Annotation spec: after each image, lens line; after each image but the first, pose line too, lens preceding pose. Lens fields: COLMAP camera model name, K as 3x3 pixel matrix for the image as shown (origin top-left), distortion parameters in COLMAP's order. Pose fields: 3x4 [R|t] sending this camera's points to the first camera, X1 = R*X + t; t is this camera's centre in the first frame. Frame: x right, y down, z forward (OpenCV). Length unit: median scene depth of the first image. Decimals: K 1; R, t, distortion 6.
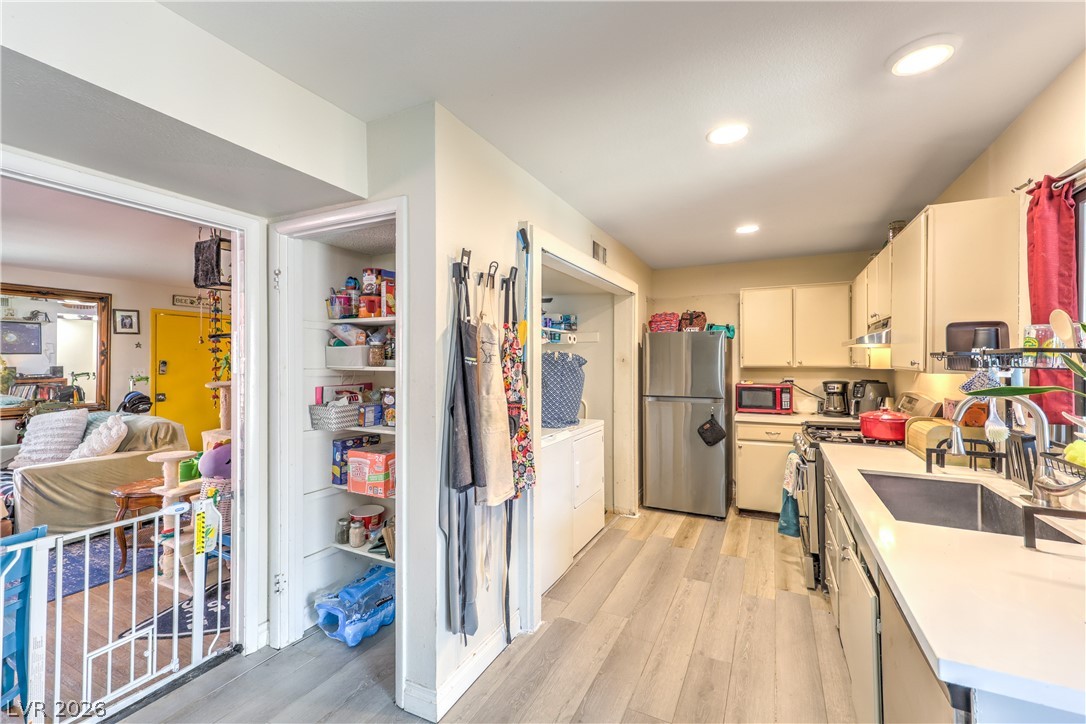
lens RADIAL K [[448.2, 0, 542.3], [0, 448.2, 359.5], [0, 0, 1]] dist [0.011037, 0.000287]
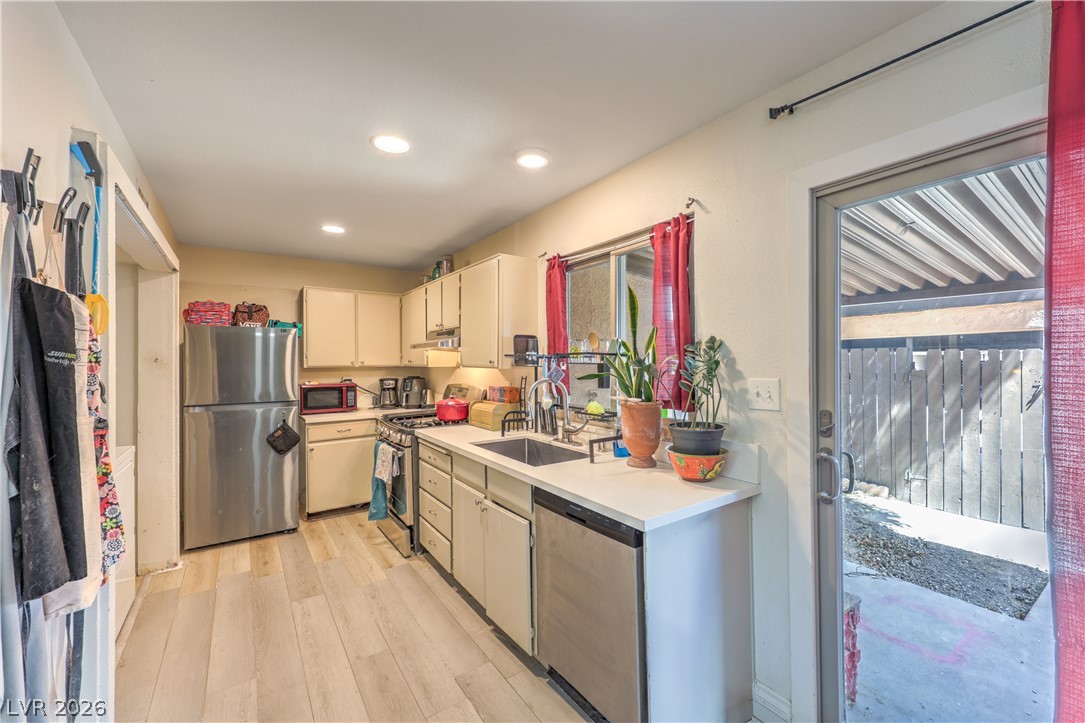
lens RADIAL K [[447.8, 0, 547.2], [0, 447.8, 360.0], [0, 0, 1]] dist [0.011037, 0.000287]
pose [[0.470084, 0.001566, 0.882620, -0.188449], [-0.000405, 0.999999, -0.001558, 0.002764], [-0.882621, 0.000375, 0.470084, 0.103217]]
